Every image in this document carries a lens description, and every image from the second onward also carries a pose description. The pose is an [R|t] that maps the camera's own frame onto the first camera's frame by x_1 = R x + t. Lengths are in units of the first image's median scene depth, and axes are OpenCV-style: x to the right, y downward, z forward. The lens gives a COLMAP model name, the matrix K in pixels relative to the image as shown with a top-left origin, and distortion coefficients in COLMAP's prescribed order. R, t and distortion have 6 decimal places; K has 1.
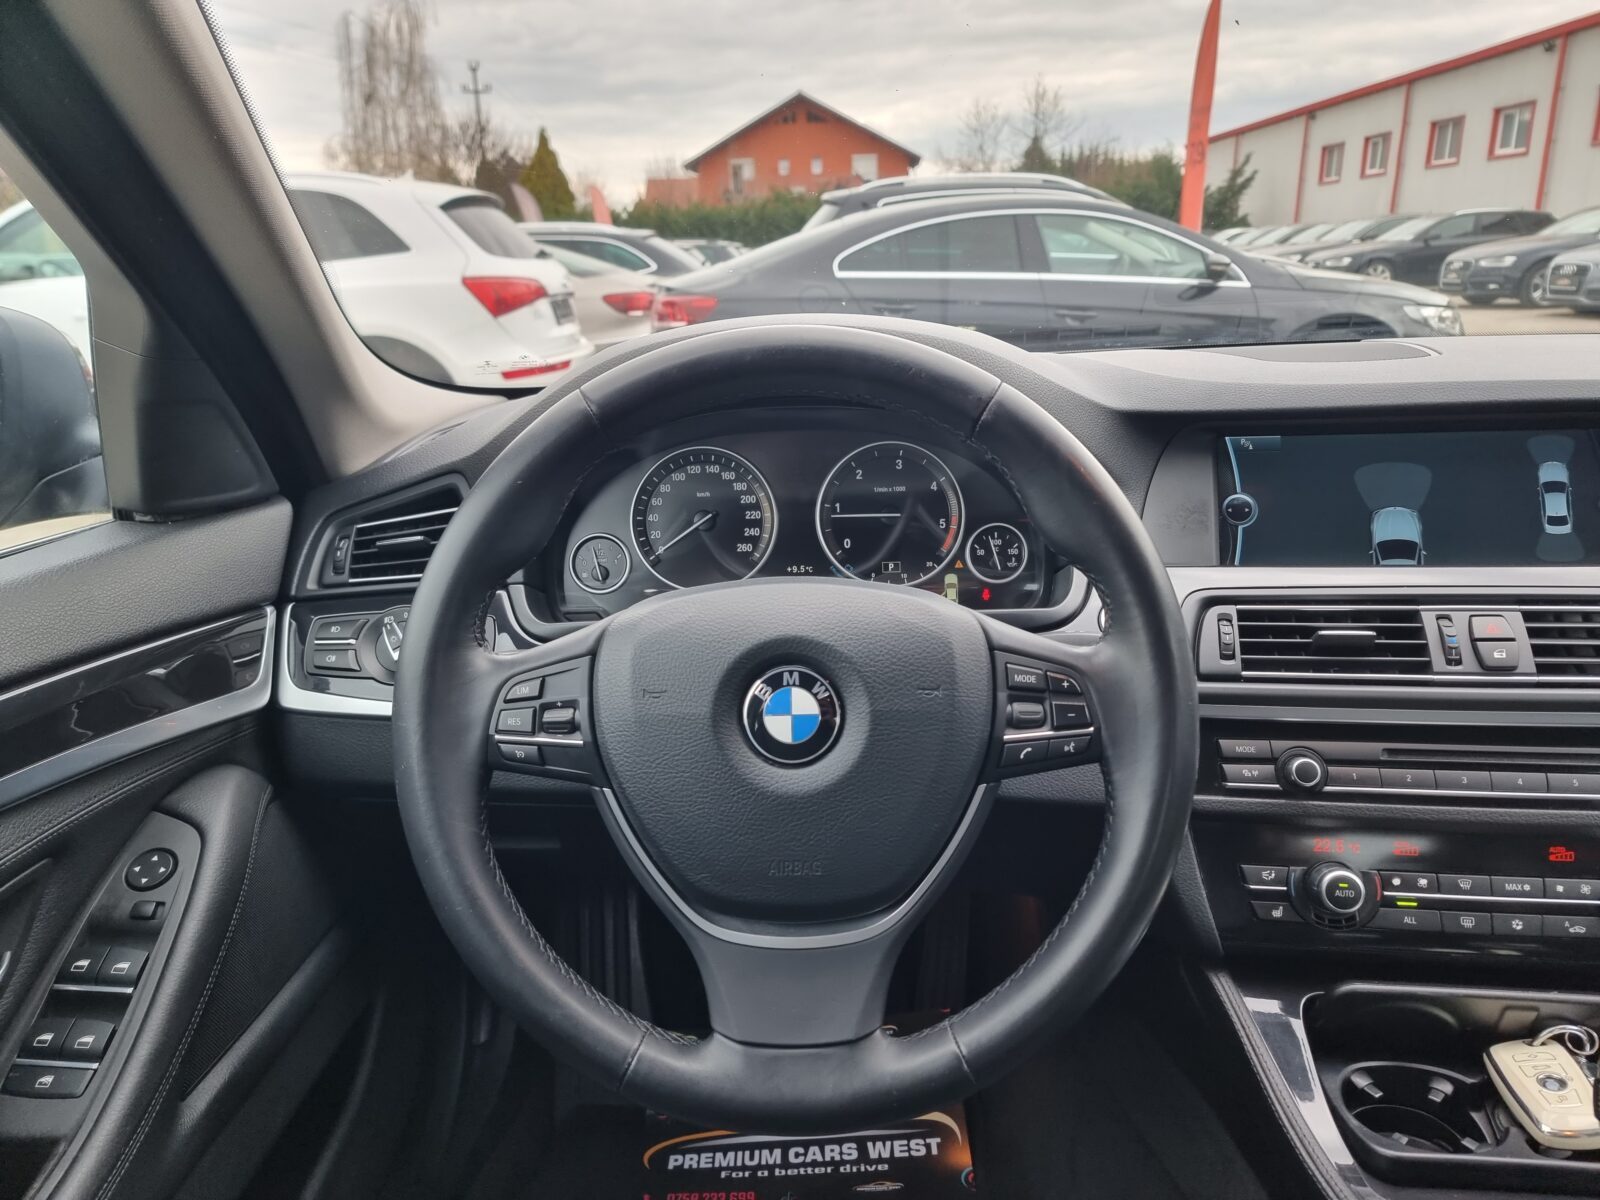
lens RADIAL K [[1112.4, 0, 806.1], [0, 1112.4, 600.0], [0, 0, 1]] dist [0.068808, -0.059620]
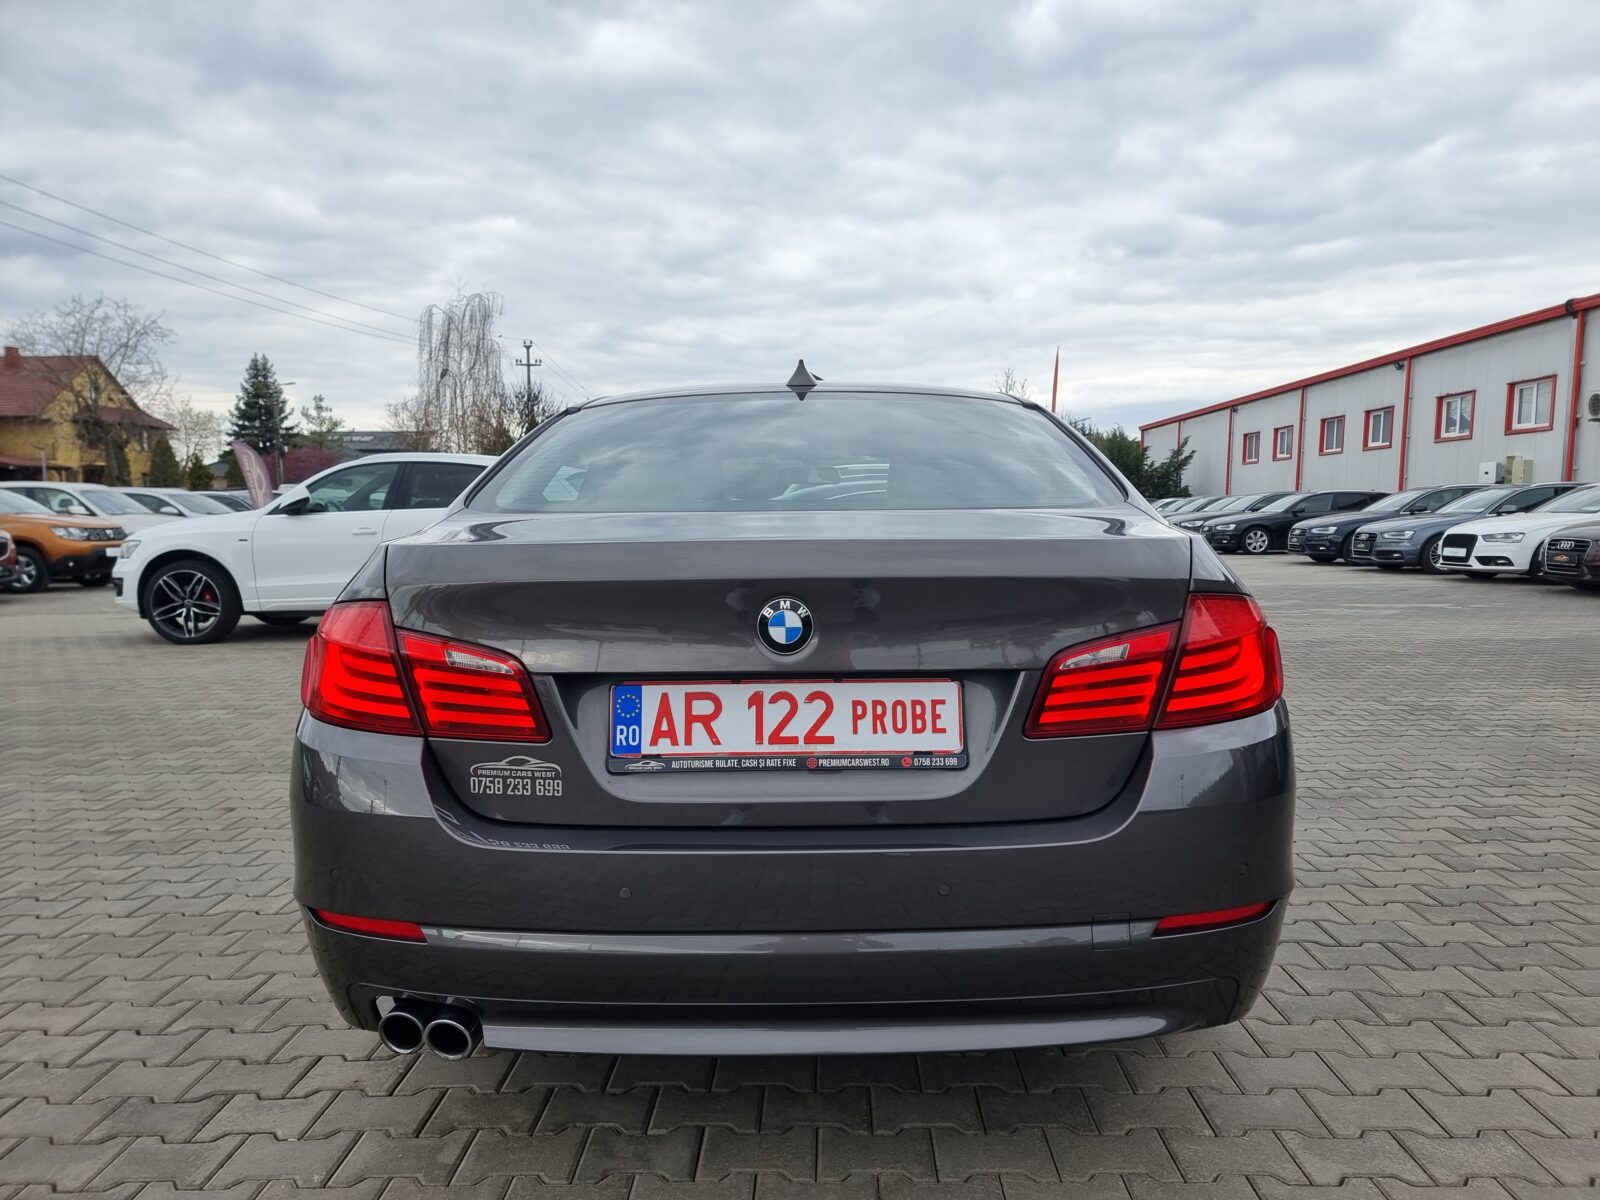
lens RADIAL K [[1101.0, 0, 801.5], [0, 1101.0, 611.5], [0, 0, 1]] dist [0.072321, -0.058535]
pose [[0.999494, 0.029611, -0.011573, 0.548590], [-0.031345, 0.978654, -0.203109, 1.374418], [0.005312, 0.203369, 0.979088, -4.500736]]
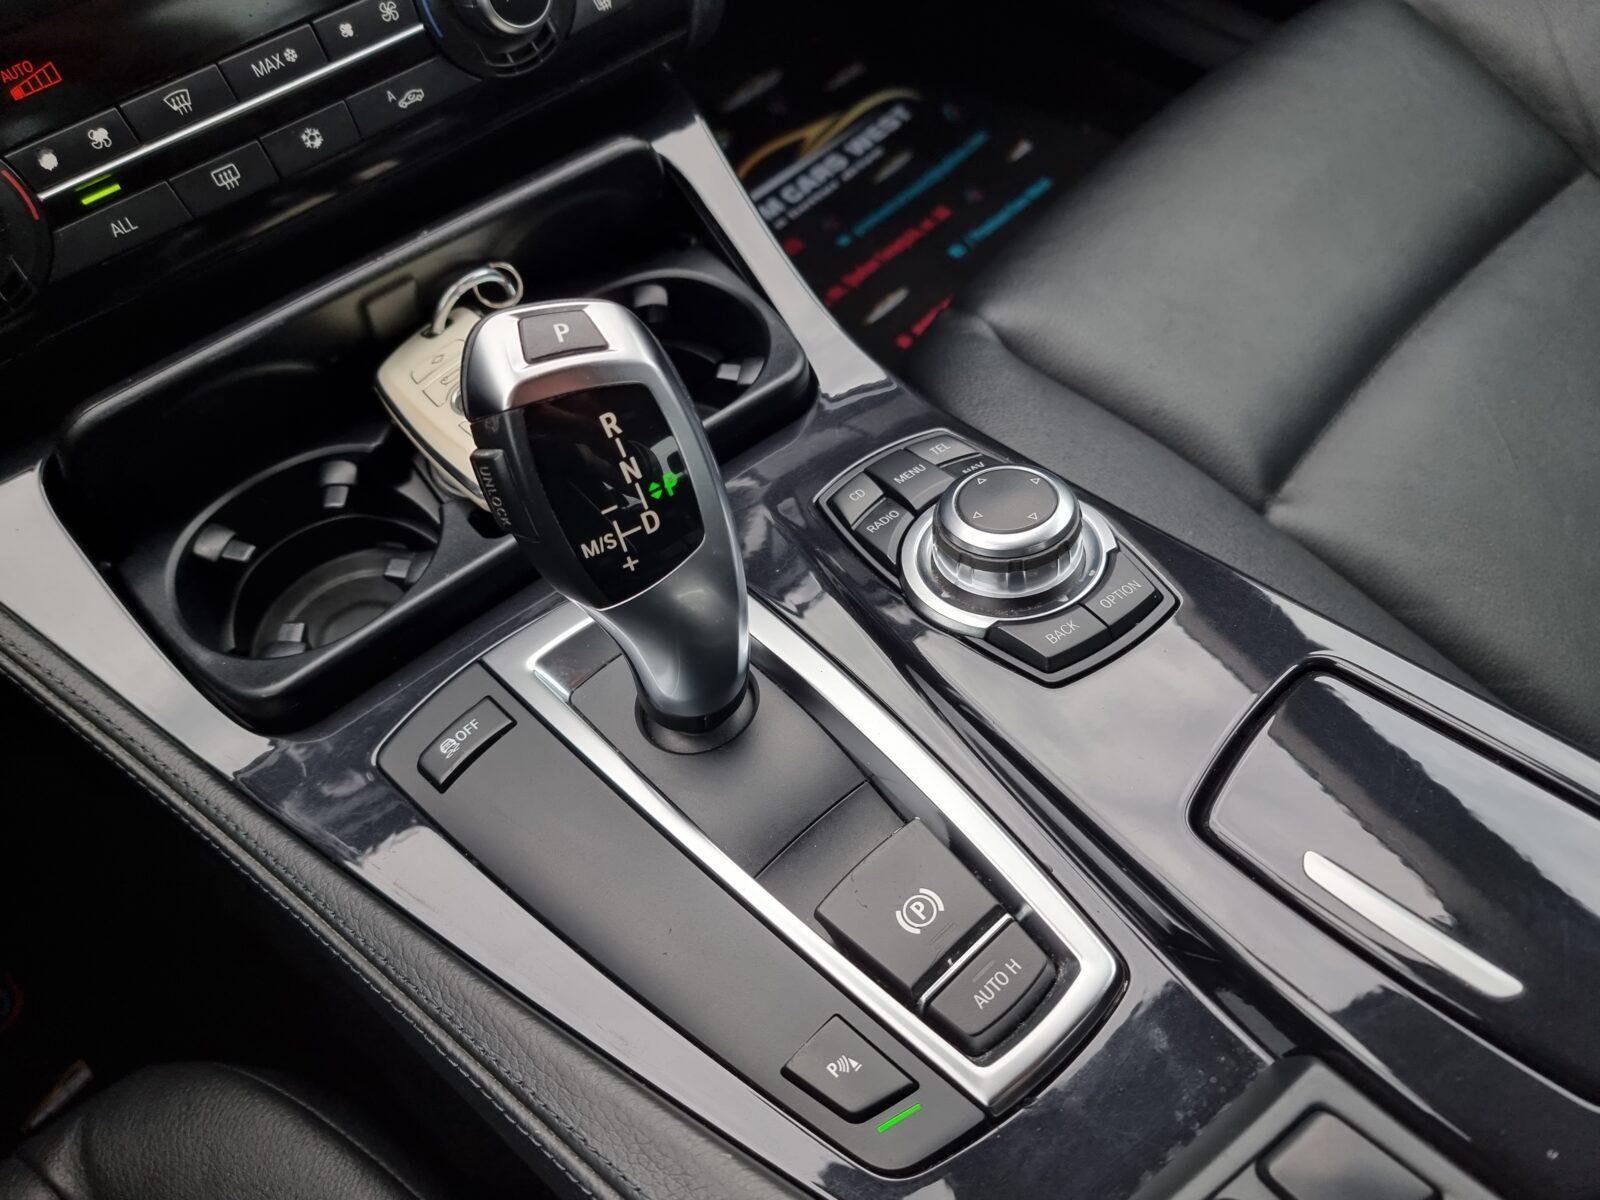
lens RADIAL K [[1256.5, 0, 815.9], [0, 1256.5, 618.9], [0, 0, 1]] dist [0.014773, -0.002595]
pose [[0.679374, -0.605184, 0.414974, 0.352094], [0.216966, 0.705903, 0.674260, 0.091475], [-0.700983, -0.368040, 0.610876, 0.358314]]
